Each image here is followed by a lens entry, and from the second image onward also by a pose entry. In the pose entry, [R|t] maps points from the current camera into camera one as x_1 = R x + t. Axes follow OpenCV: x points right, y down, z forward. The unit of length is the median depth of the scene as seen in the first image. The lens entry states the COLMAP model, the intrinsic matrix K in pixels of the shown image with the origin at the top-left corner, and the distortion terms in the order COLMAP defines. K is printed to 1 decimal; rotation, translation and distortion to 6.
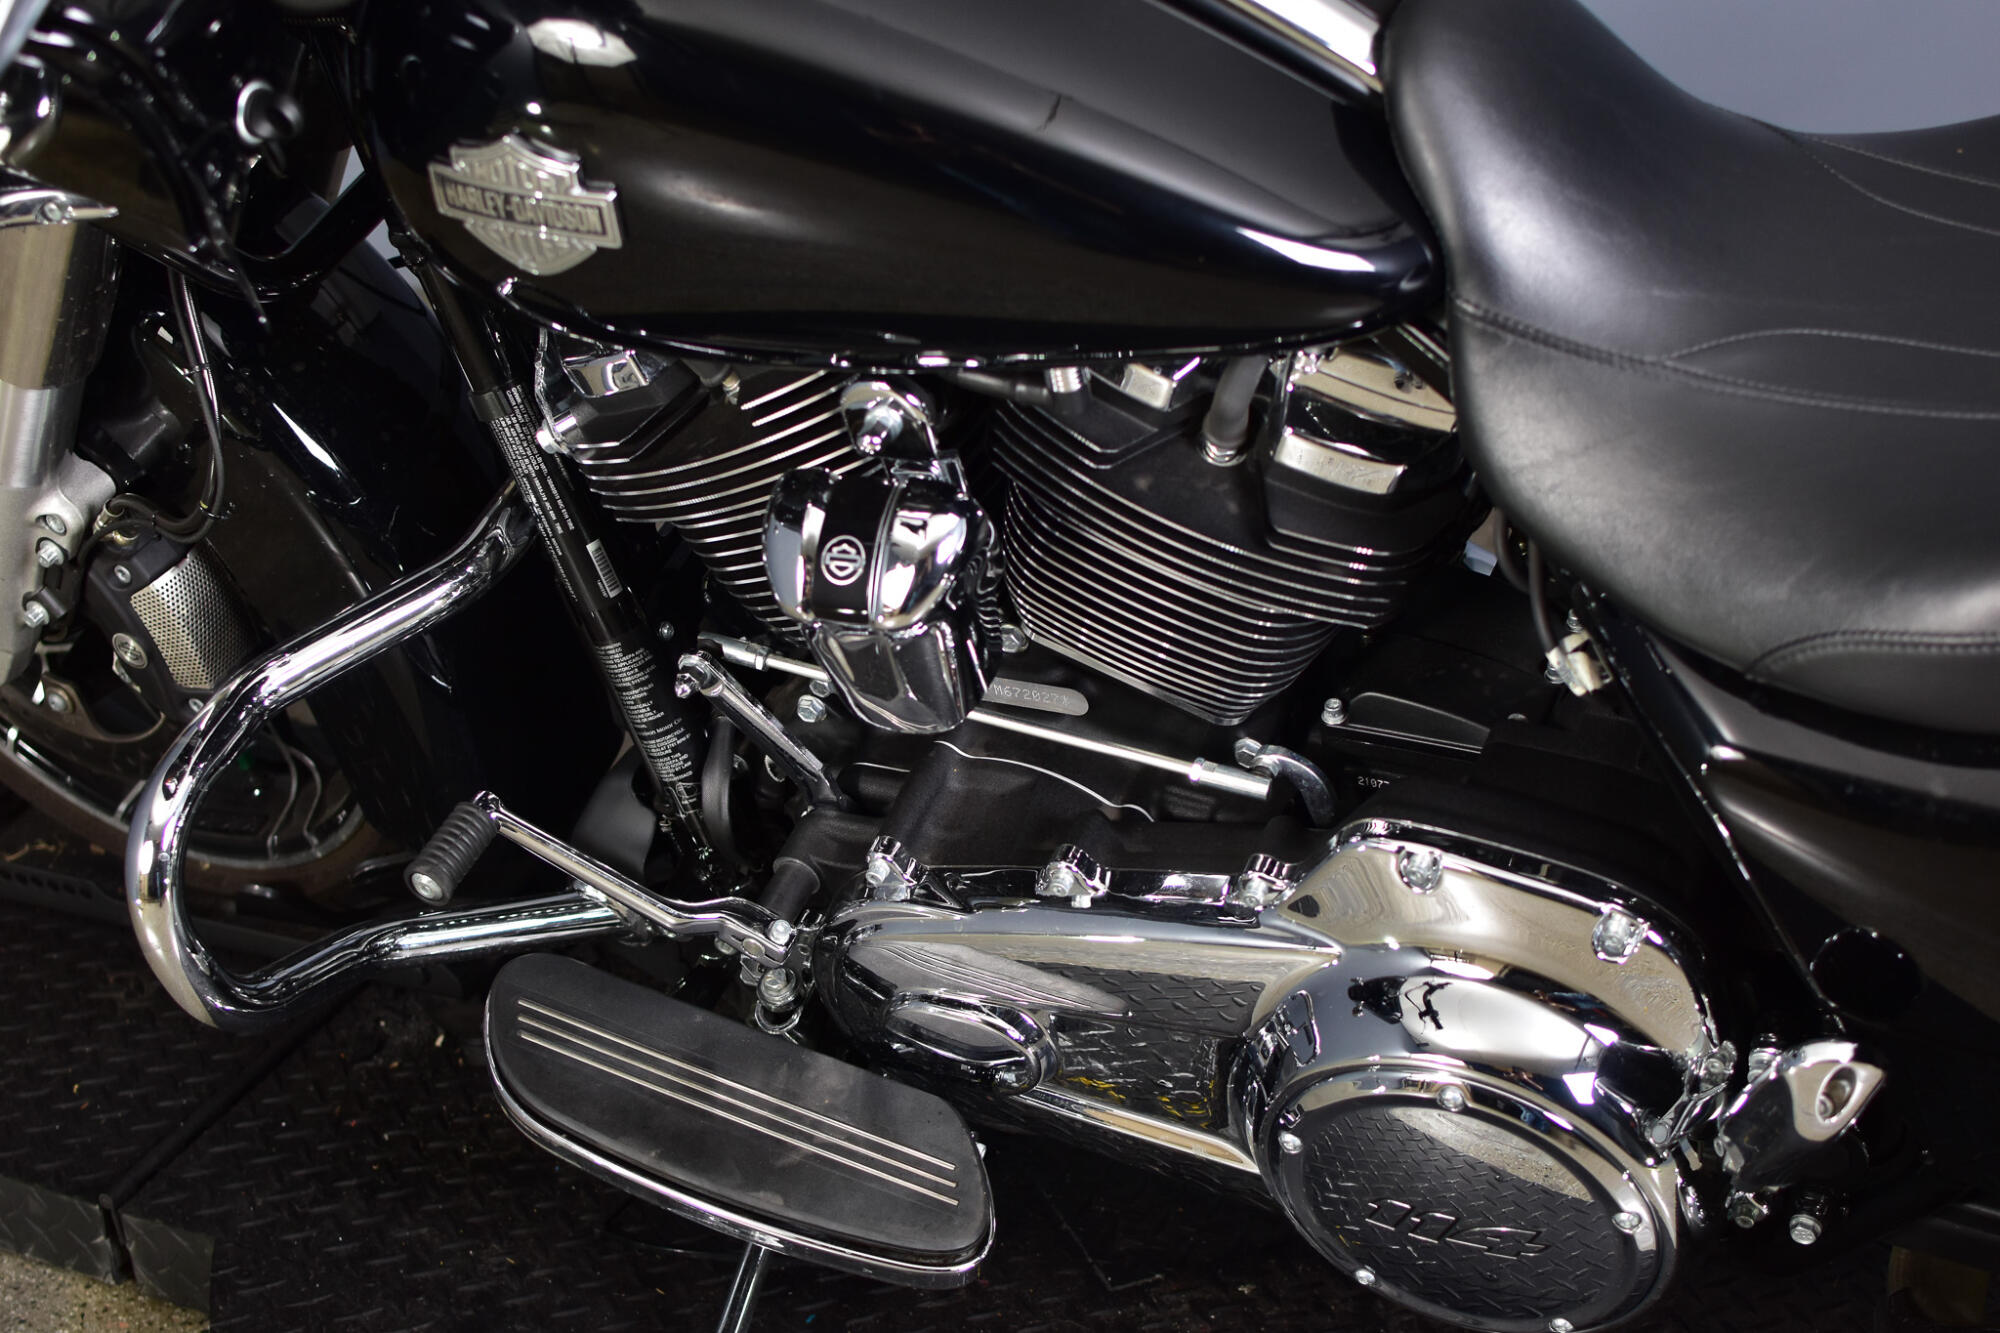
lens RADIAL K [[3007.9, 0, 1000.0], [0, 3007.9, 666.5], [0, 0, 1]] dist [-0.432598, 2.158543]
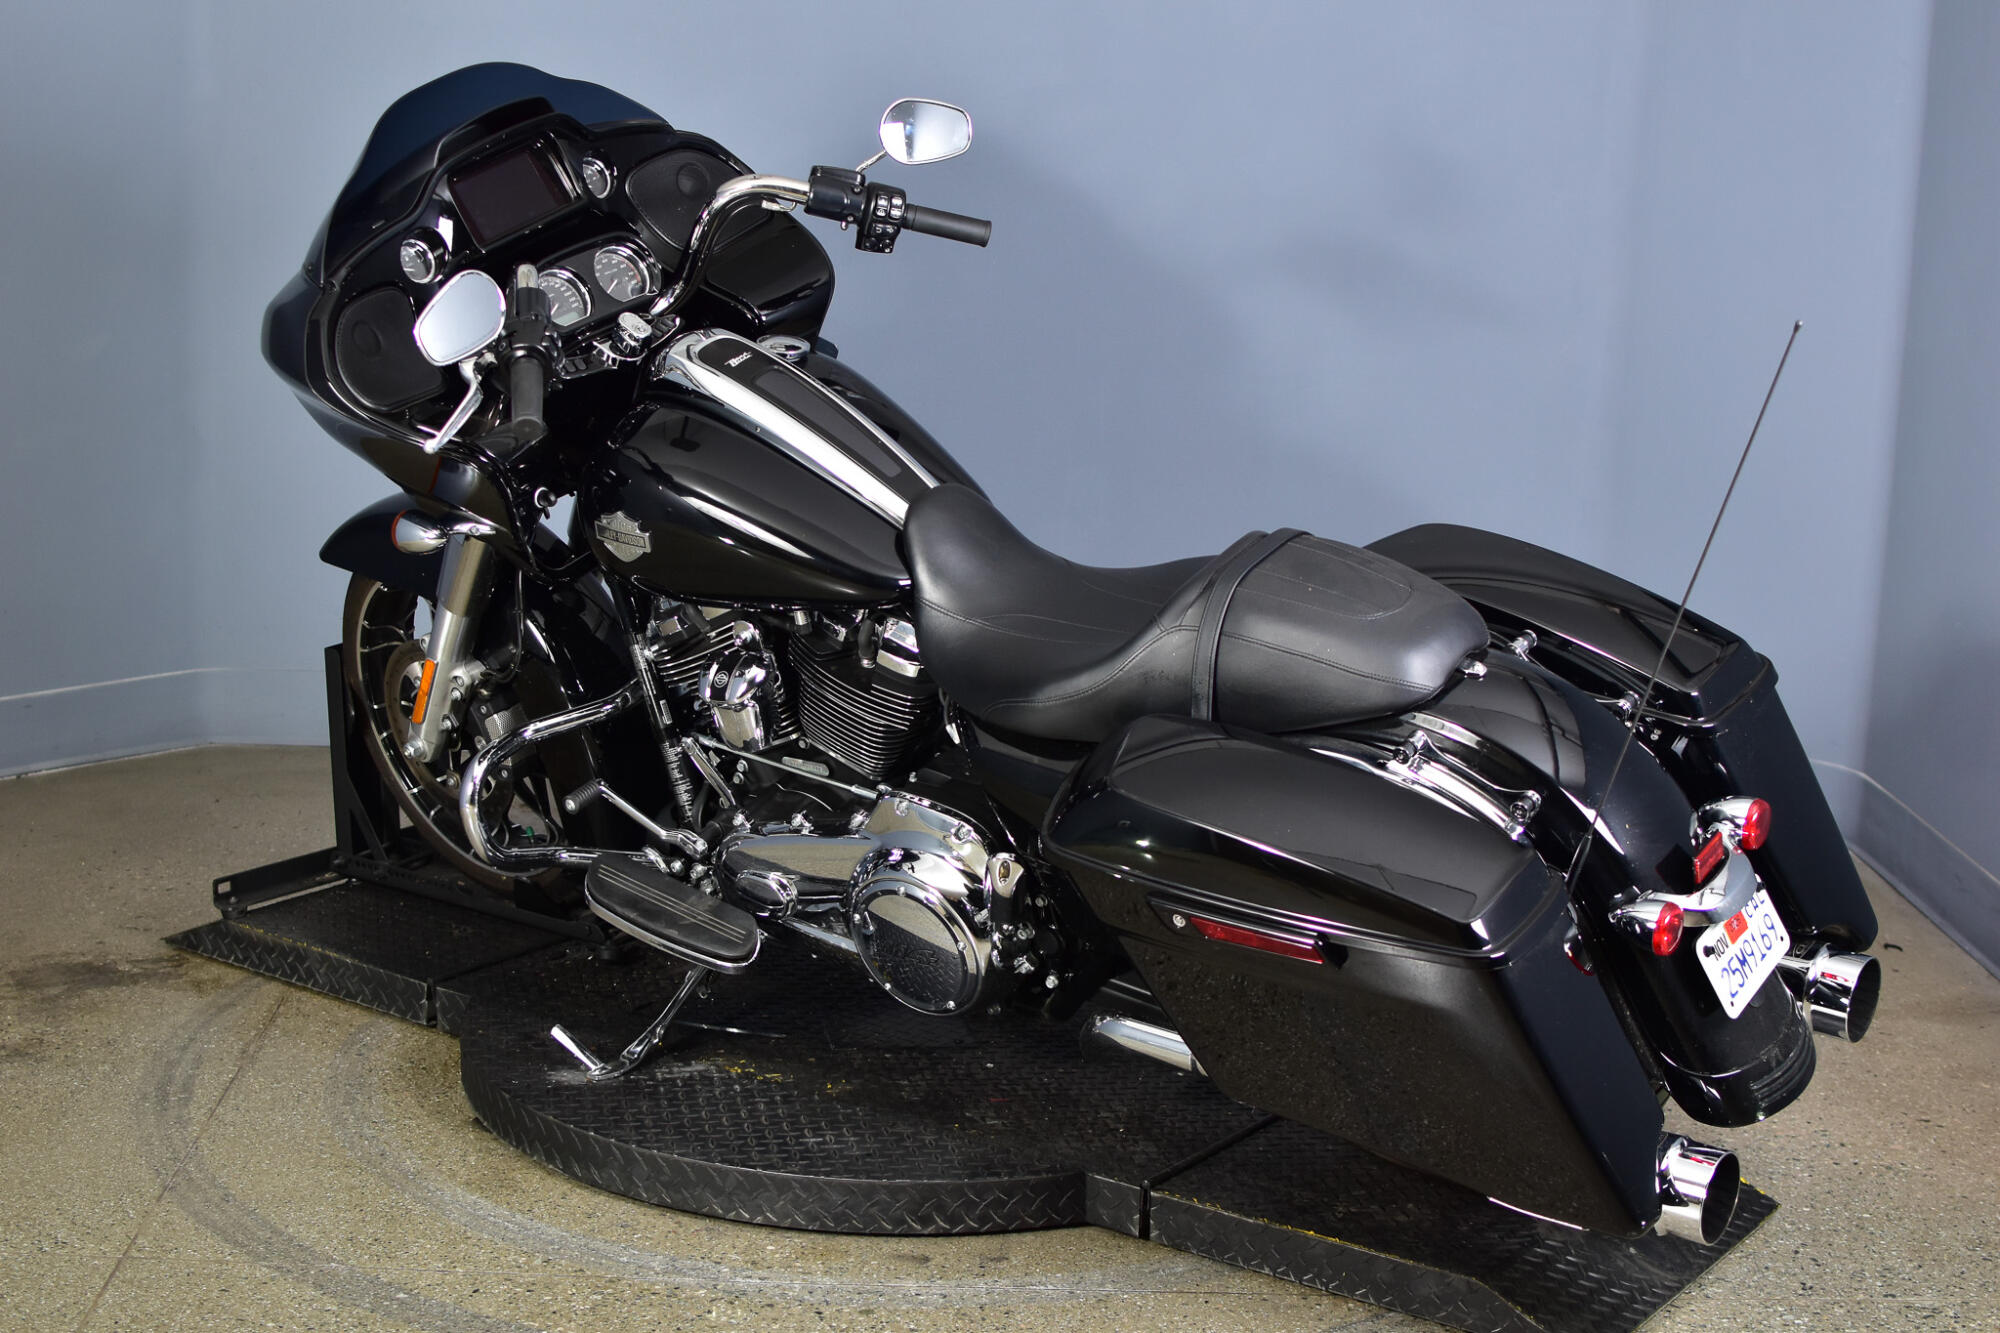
lens RADIAL K [[3144.5, 0, 1000.0], [0, 3144.5, 666.5], [0, 0, 1]] dist [-0.029001, 0.080265]
pose [[0.978563, 0.102020, -0.178902, 0.653935], [-0.141852, 0.963656, -0.226373, 0.522491], [0.149305, 0.246898, 0.957470, -1.609208]]
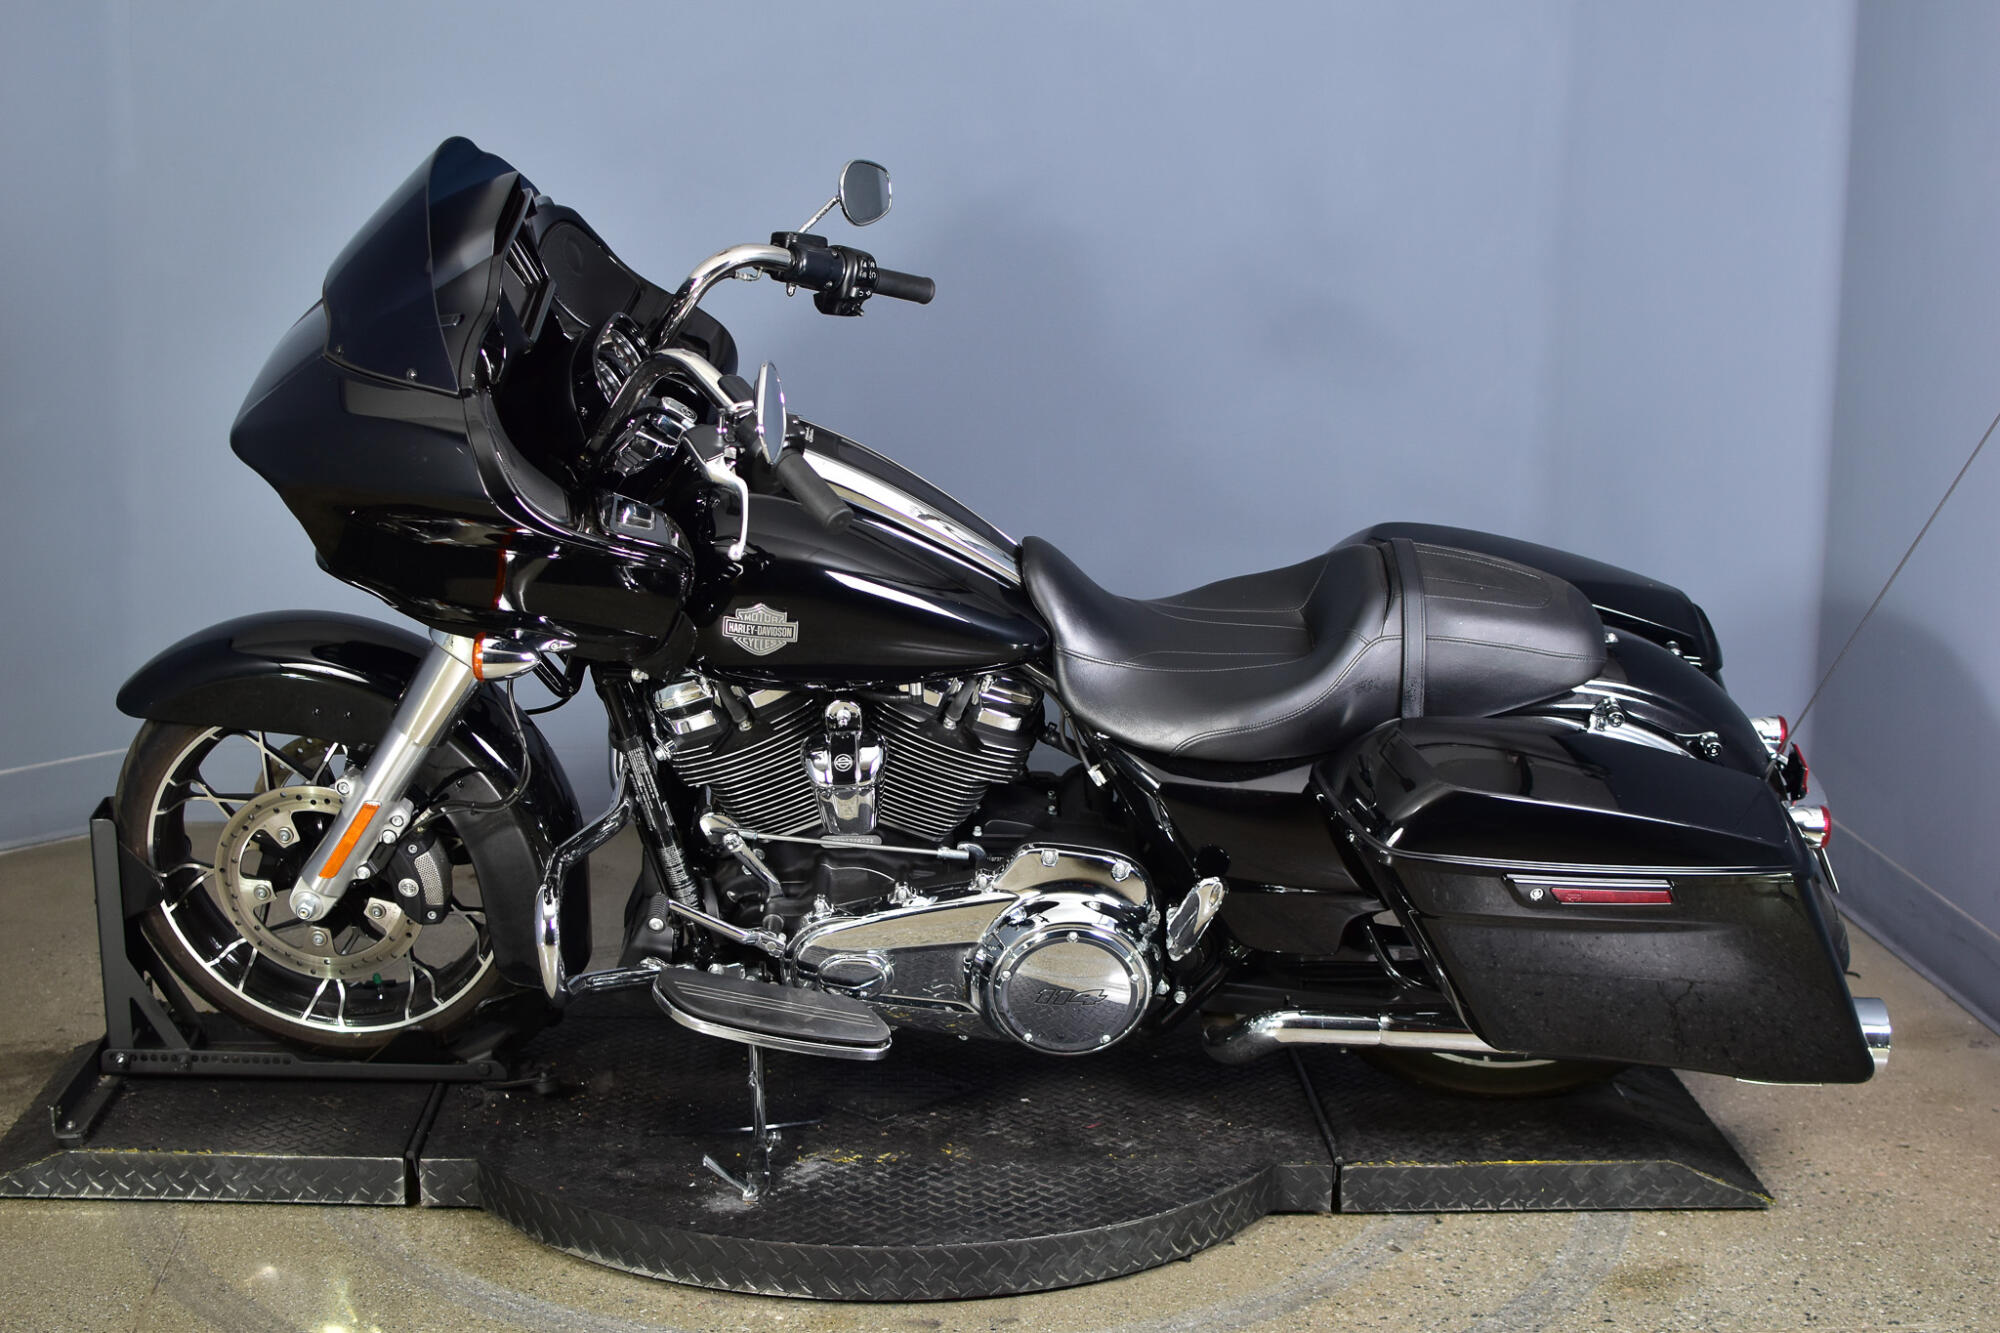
lens RADIAL K [[3048.0, 0, 1000.0], [0, 3048.0, 666.5], [0, 0, 1]] dist [0.206148, -3.212266]
pose [[0.897000, -0.037429, 0.440442, -1.031550], [0.152768, 0.961260, -0.229437, 0.486796], [-0.414792, 0.273090, 0.867969, -1.358244]]
